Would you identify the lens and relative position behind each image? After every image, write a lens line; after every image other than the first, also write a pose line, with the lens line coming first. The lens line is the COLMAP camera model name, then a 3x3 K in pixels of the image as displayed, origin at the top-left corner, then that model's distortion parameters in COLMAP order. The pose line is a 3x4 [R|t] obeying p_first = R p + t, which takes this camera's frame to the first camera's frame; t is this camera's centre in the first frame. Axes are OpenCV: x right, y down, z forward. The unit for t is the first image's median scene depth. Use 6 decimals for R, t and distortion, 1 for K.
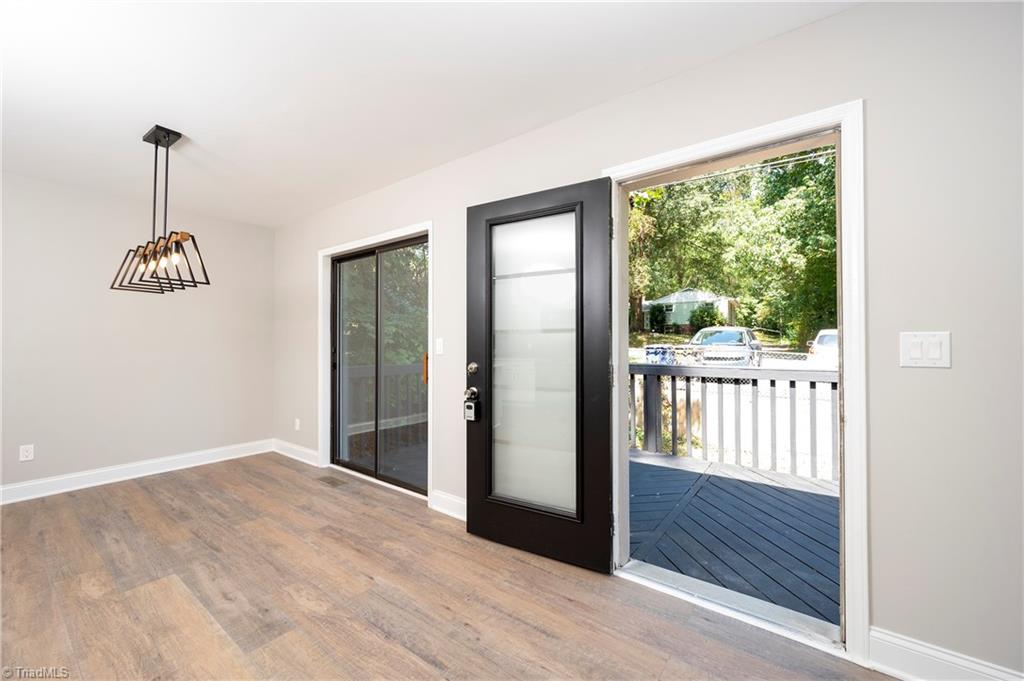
lens RADIAL K [[403.8, 0, 514.9], [0, 403.8, 342.1], [0, 0, 1]] dist [0.001453, -0.000115]
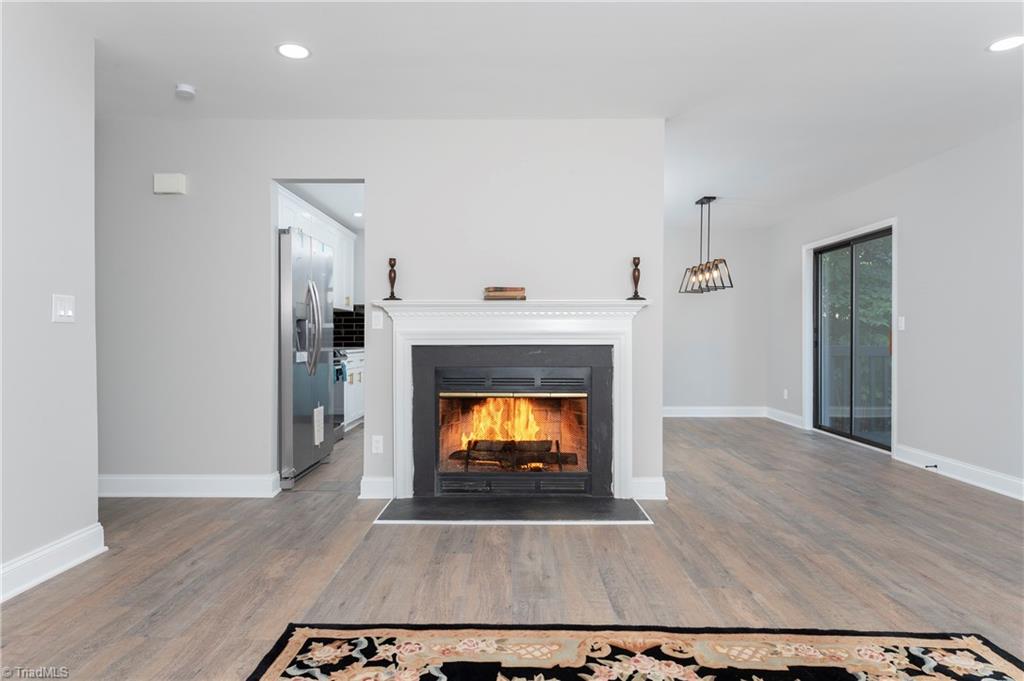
lens RADIAL K [[585.1, 0, 514.1], [0, 585.1, 341.5], [0, 0, 1]] dist [-0.000416, 0.001790]
pose [[0.594704, 0.003566, -0.803937, 0.426494], [0.007485, 0.999922, 0.009973, 0.032172], [0.803910, -0.011949, 0.594631, -0.765923]]
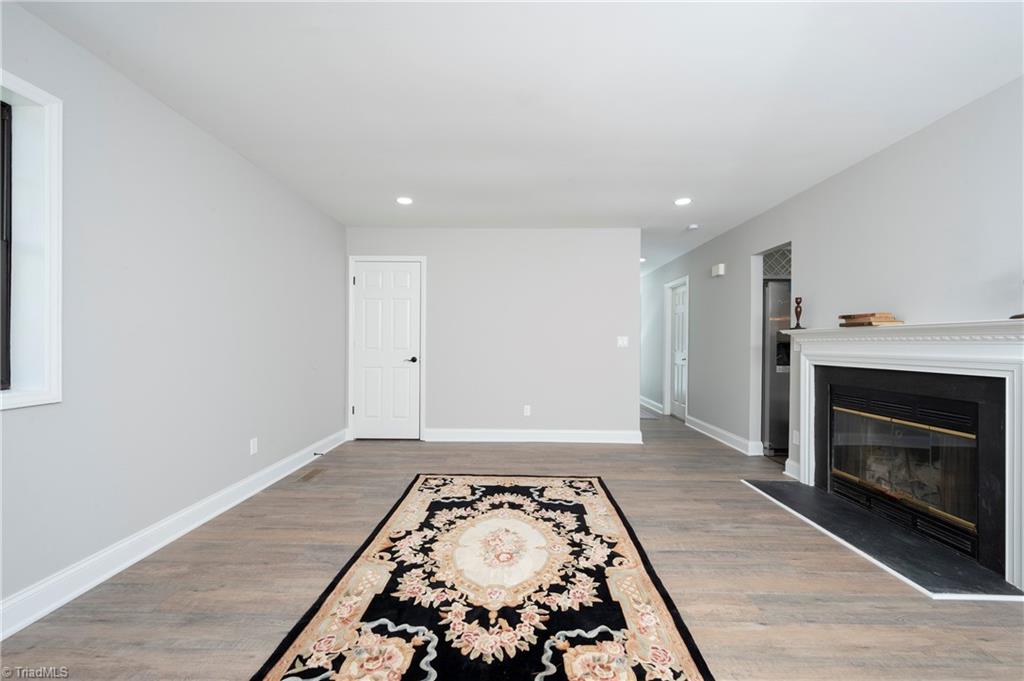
lens RADIAL K [[403.8, 0, 510.9], [0, 403.8, 343.3], [0, 0, 1]] dist [0.001453, -0.000115]
pose [[-0.808197, -0.011038, -0.588809, 0.560808], [-0.008718, 0.999939, -0.006780, 0.011976], [0.588848, -0.000346, -0.808243, 0.064191]]
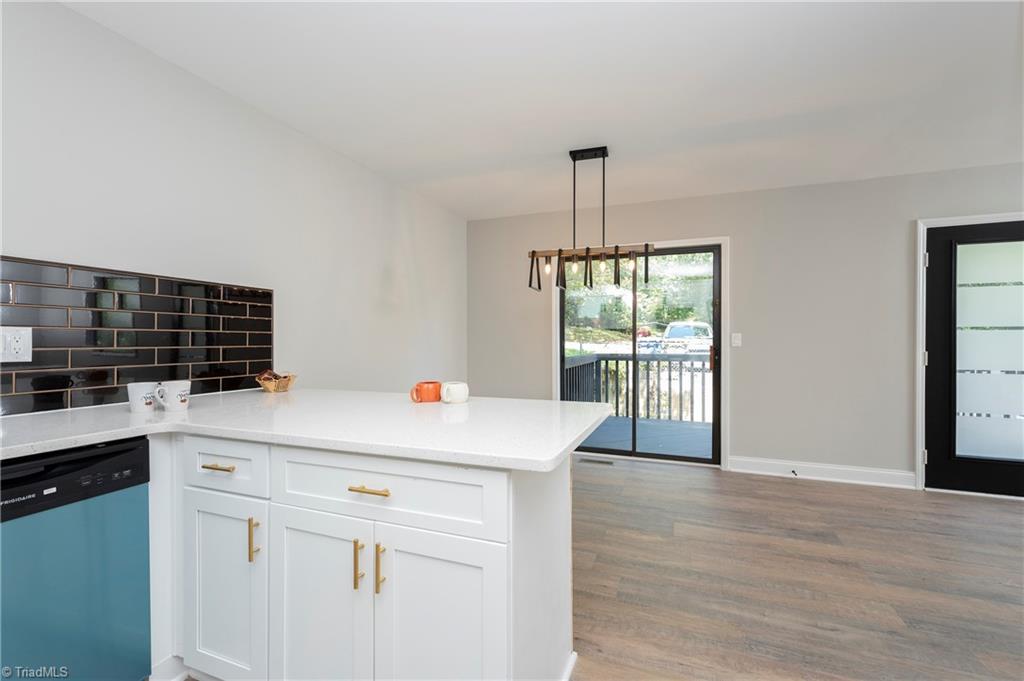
lens RADIAL K [[448.4, 0, 510.6], [0, 448.4, 340.3], [0, 0, 1]] dist [-0.003078, -0.000224]
pose [[0.964225, -0.000721, 0.265085, -0.992119], [-0.002188, 0.999941, 0.010677, 0.001167], [-0.265077, -0.010875, 0.964166, -0.108001]]
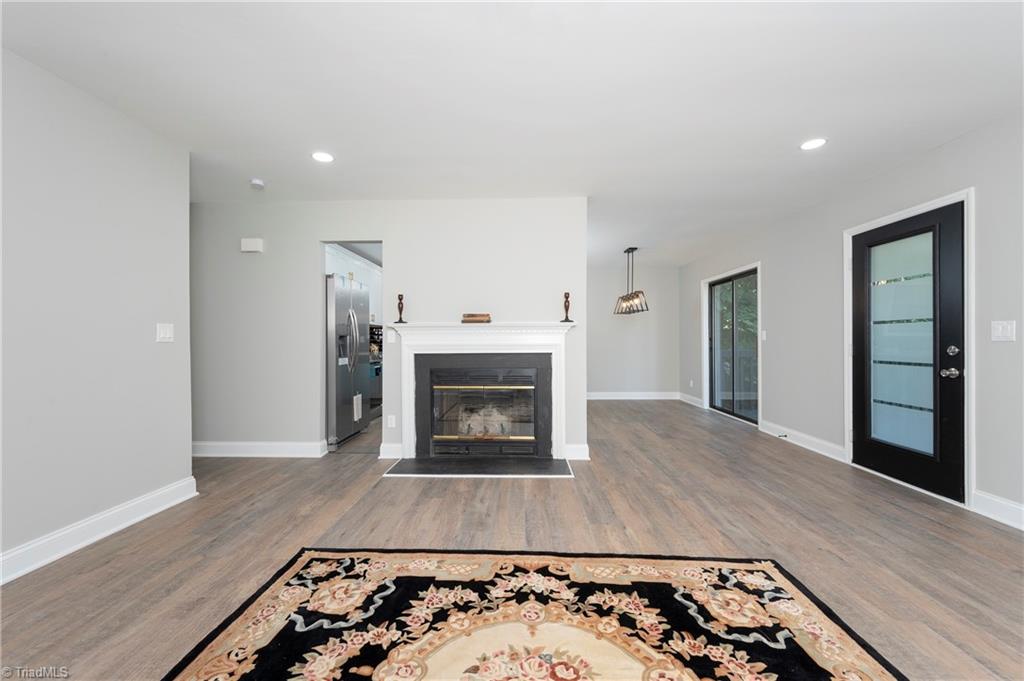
lens RADIAL K [[403.8, 0, 512.9], [0, 403.8, 341.6], [0, 0, 1]] dist [0.001453, -0.000115]
pose [[0.573554, -0.004237, -0.819157, 0.492919], [0.011944, 0.999924, 0.003191, 0.015667], [0.819081, -0.011614, 0.573560, -0.683657]]
